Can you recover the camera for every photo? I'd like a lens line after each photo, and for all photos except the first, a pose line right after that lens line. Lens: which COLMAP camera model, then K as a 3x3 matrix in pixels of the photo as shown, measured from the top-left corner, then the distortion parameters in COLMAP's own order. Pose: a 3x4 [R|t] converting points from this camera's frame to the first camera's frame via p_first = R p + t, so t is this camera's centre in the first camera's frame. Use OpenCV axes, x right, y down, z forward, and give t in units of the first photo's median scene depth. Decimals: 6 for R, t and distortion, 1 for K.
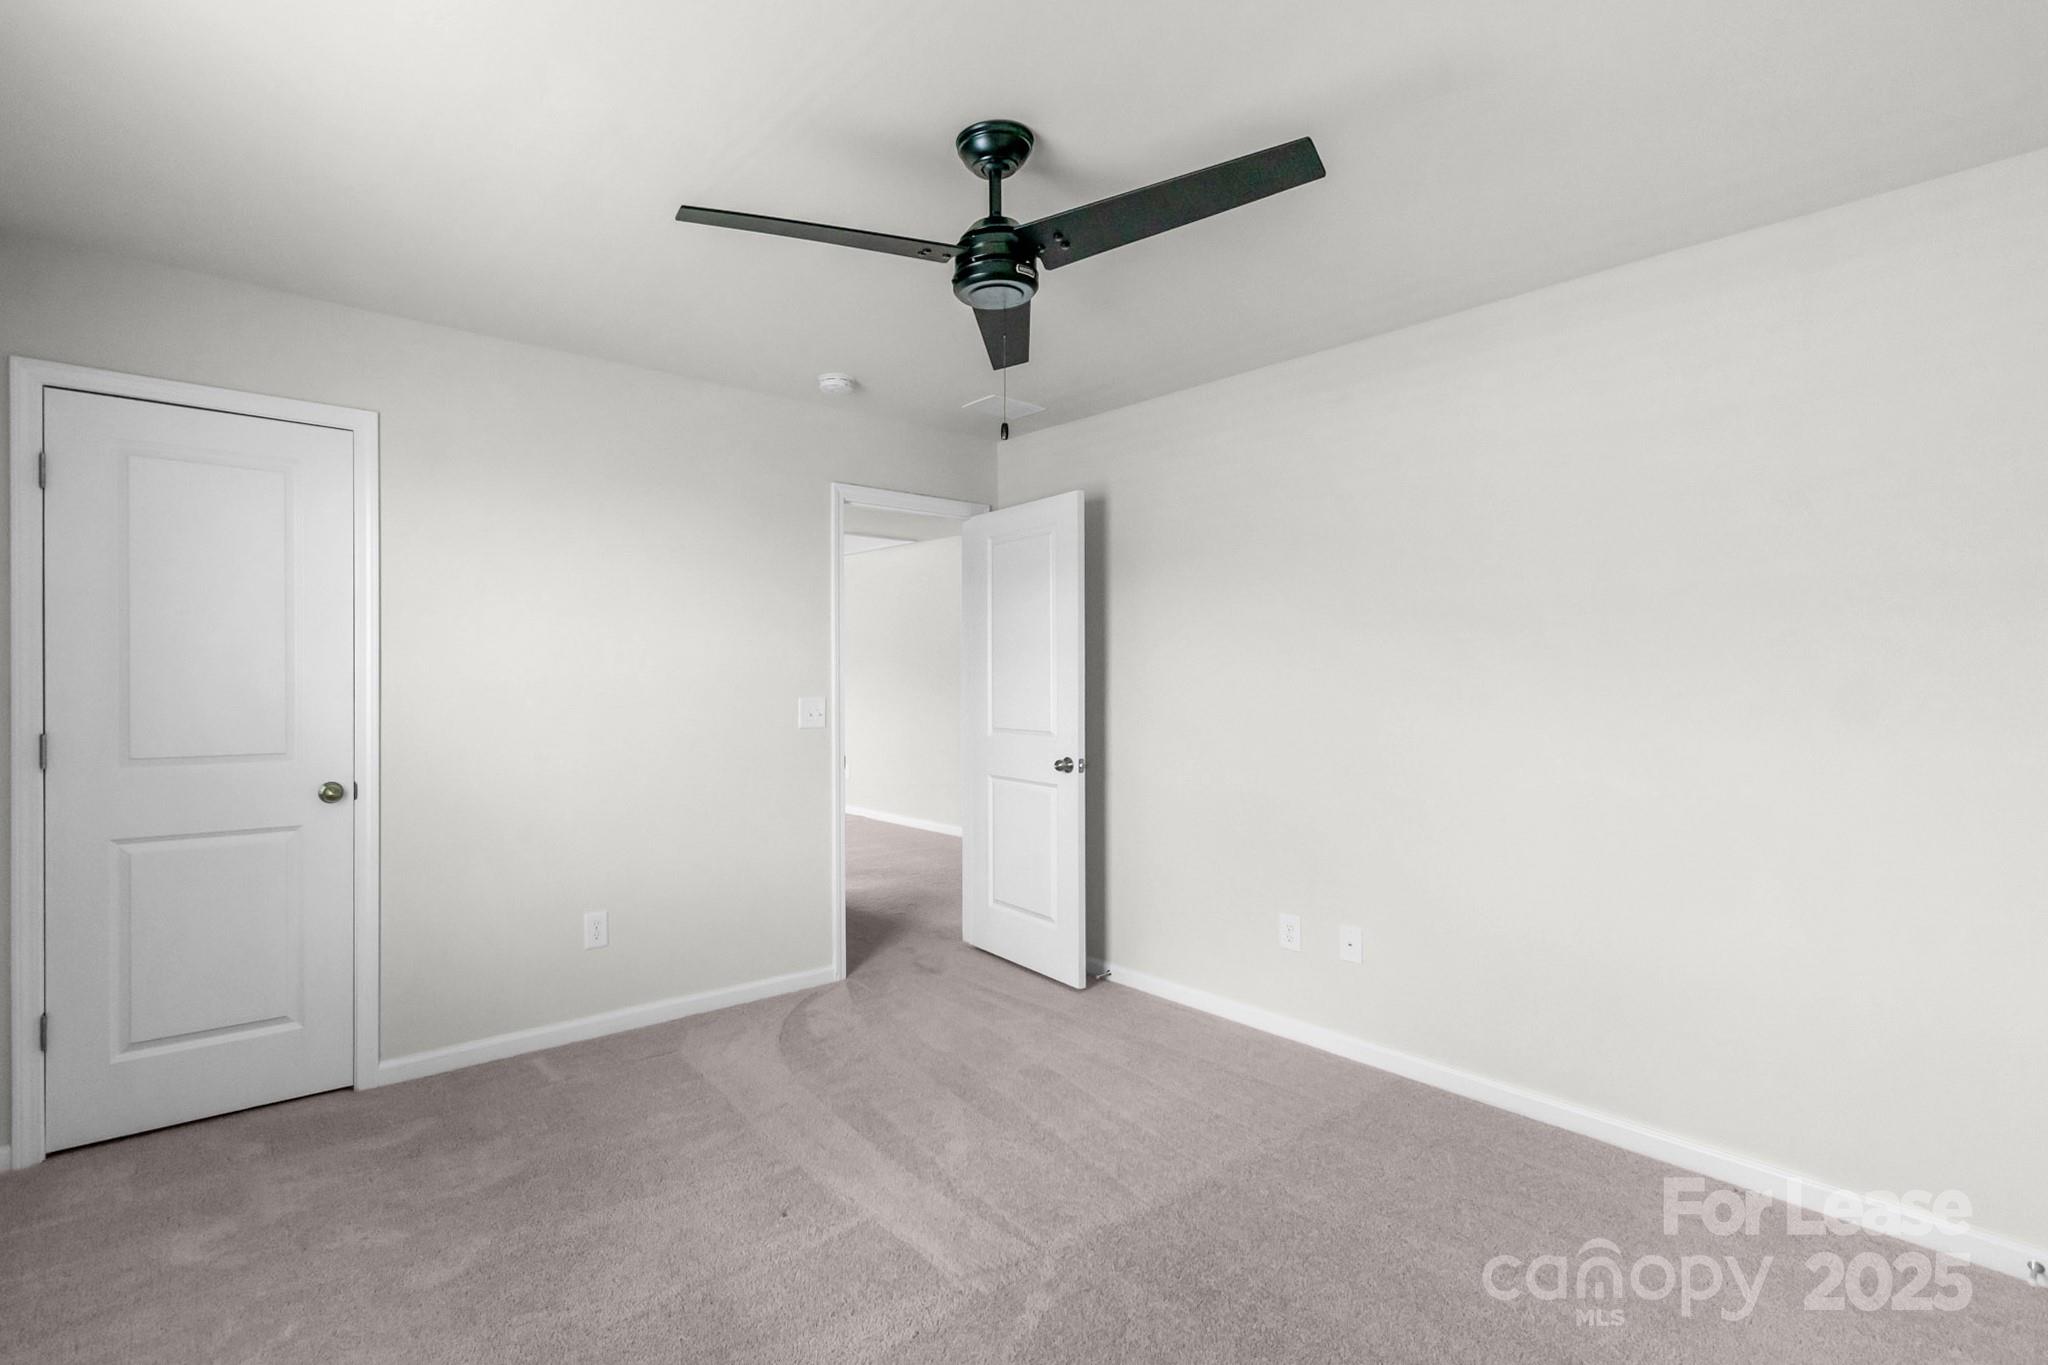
lens RADIAL K [[881.3, 0, 1024.0], [0, 881.3, 682.5], [0, 0, 1]] dist [-0.000557, -0.000257]
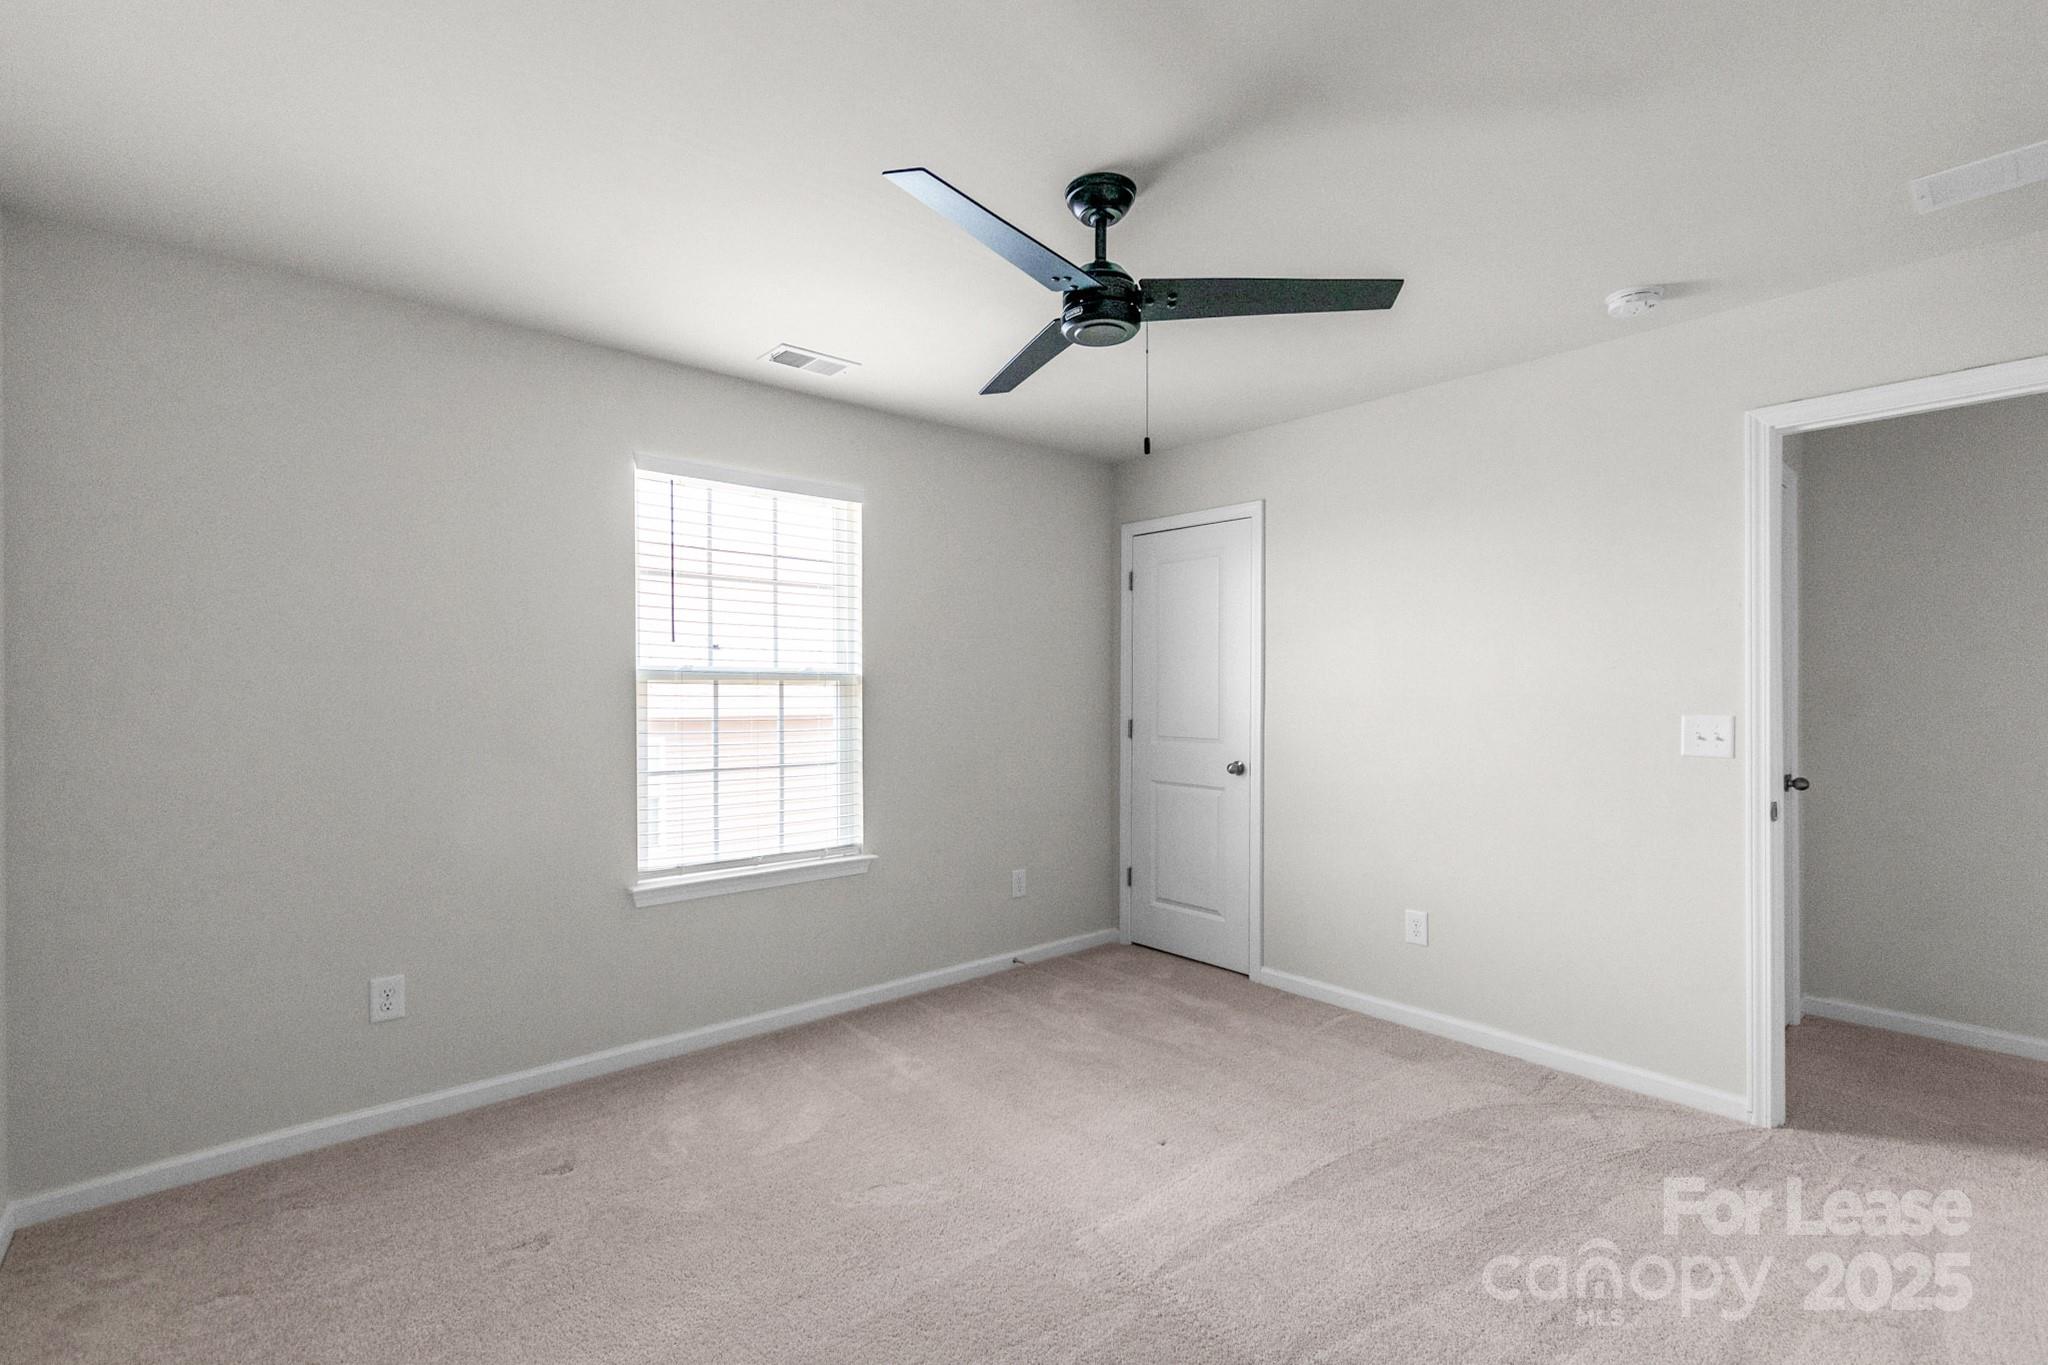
lens RADIAL K [[927.3, 0, 1003.7], [0, 927.3, 687.7], [0, 0, 1]] dist [0.000643, -0.000043]
pose [[0.018947, -0.002443, -0.999818, 0.732457], [-0.000566, 0.999997, -0.002454, -0.004837], [0.999820, 0.000613, 0.018946, 0.570175]]
